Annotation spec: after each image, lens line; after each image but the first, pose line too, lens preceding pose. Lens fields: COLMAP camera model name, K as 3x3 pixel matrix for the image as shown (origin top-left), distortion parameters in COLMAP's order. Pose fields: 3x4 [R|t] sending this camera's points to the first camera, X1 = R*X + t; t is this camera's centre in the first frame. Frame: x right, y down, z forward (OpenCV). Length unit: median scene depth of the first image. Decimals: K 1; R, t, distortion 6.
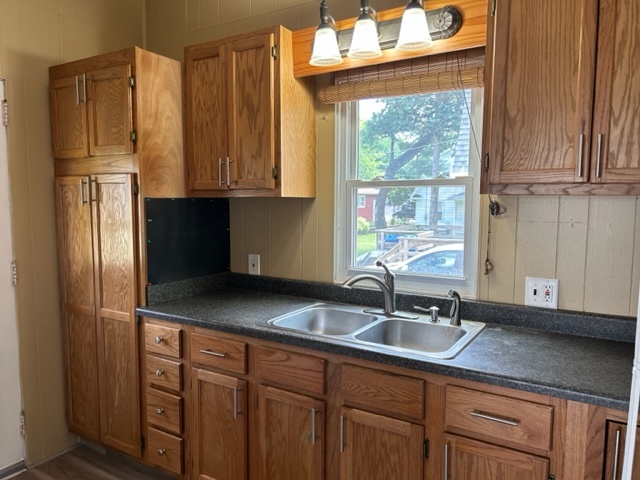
lens RADIAL K [[477.1, 0, 317.3], [0, 477.1, 242.1], [0, 0, 1]] dist [0.058687, -0.069384]
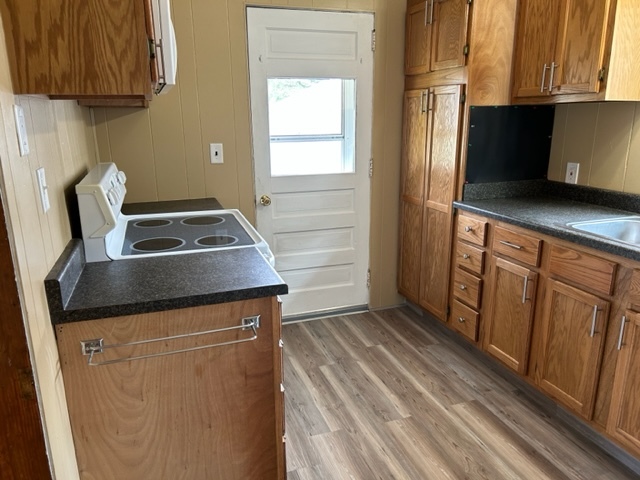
lens RADIAL K [[477.1, 0, 317.3], [0, 477.1, 242.1], [0, 0, 1]] dist [0.058687, -0.069384]
pose [[0.772957, 0.153730, -0.615553, 0.116012], [-0.047139, 0.981435, 0.185913, 0.030672], [0.632705, -0.114686, 0.765853, -0.147438]]
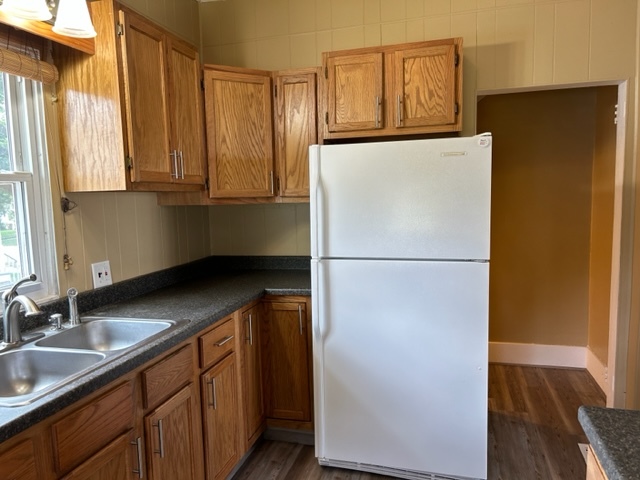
lens RADIAL K [[477.1, 0, 317.3], [0, 477.1, 242.1], [0, 0, 1]] dist [0.058687, -0.069384]
pose [[-0.271417, -0.094390, 0.957822, -0.686521], [0.111762, 0.985356, 0.128774, -0.057024], [-0.955951, 0.141999, -0.256893, 0.668161]]
